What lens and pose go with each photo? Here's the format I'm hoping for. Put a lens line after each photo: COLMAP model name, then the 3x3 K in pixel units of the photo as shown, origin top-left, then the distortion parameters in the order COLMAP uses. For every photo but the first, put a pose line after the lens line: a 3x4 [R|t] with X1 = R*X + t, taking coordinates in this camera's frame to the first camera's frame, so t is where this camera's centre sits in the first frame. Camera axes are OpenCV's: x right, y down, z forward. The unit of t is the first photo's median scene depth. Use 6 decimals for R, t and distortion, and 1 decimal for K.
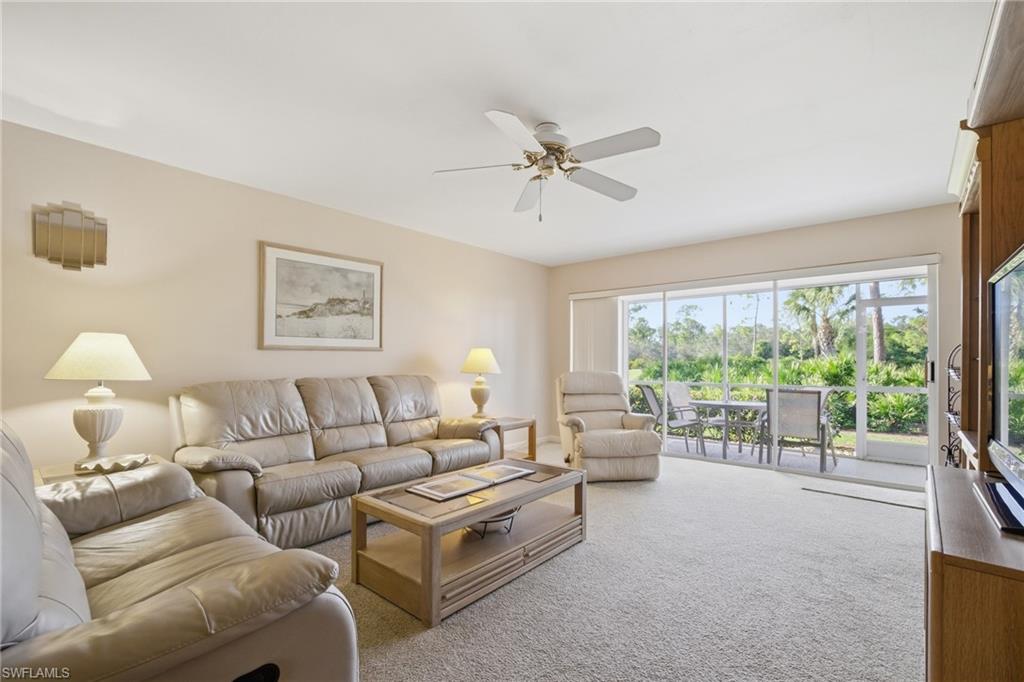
lens RADIAL K [[457.2, 0, 511.2], [0, 457.2, 347.1], [0, 0, 1]] dist [-0.050805, 0.024648]
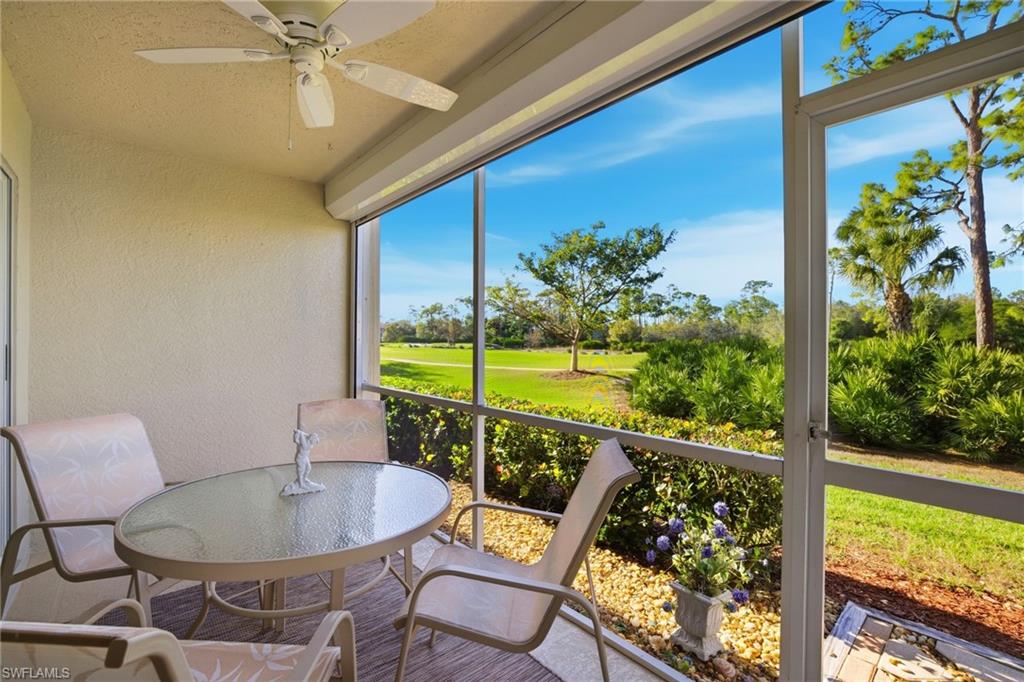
lens RADIAL K [[457.2, 0, 511.2], [0, 457.2, 347.1], [0, 0, 1]] dist [-0.050805, 0.024648]
pose [[0.991109, 0.000060, -0.133056, 0.162915], [0.005525, 0.999119, 0.041608, 0.002595], [0.132941, -0.041973, 0.990235, 0.186834]]
